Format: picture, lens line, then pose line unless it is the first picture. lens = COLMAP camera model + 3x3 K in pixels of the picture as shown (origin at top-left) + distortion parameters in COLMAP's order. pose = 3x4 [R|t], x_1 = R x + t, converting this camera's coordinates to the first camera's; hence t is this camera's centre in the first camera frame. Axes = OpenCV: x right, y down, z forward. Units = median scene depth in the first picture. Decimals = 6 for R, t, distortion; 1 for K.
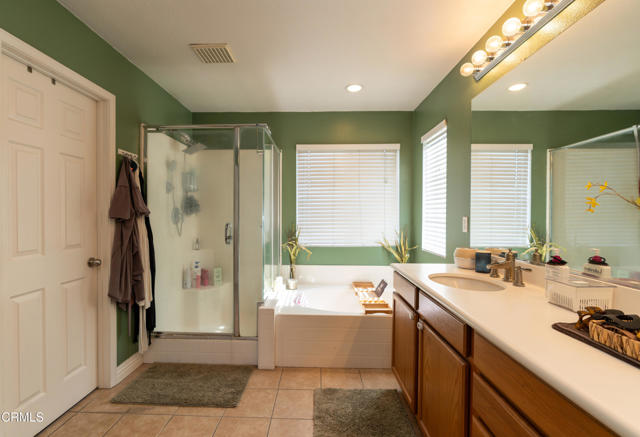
lens RADIAL K [[303.4, 0, 318.2], [0, 303.4, 217.7], [0, 0, 1]] dist [0.013149, 0.000278]
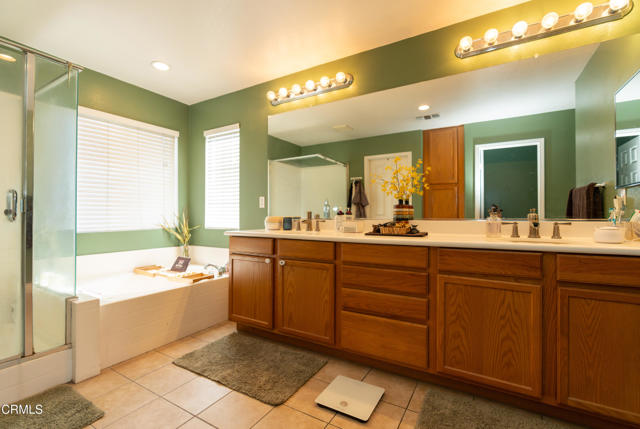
lens RADIAL K [[285.9, 0, 320.7], [0, 285.9, 212.7], [0, 0, 1]] dist [-0.001972, 0.000846]
pose [[0.489090, 0.000725, 0.872233, -0.508846], [0.017513, 0.999790, -0.010651, 0.085572], [-0.872058, 0.020485, 0.488974, 0.103786]]
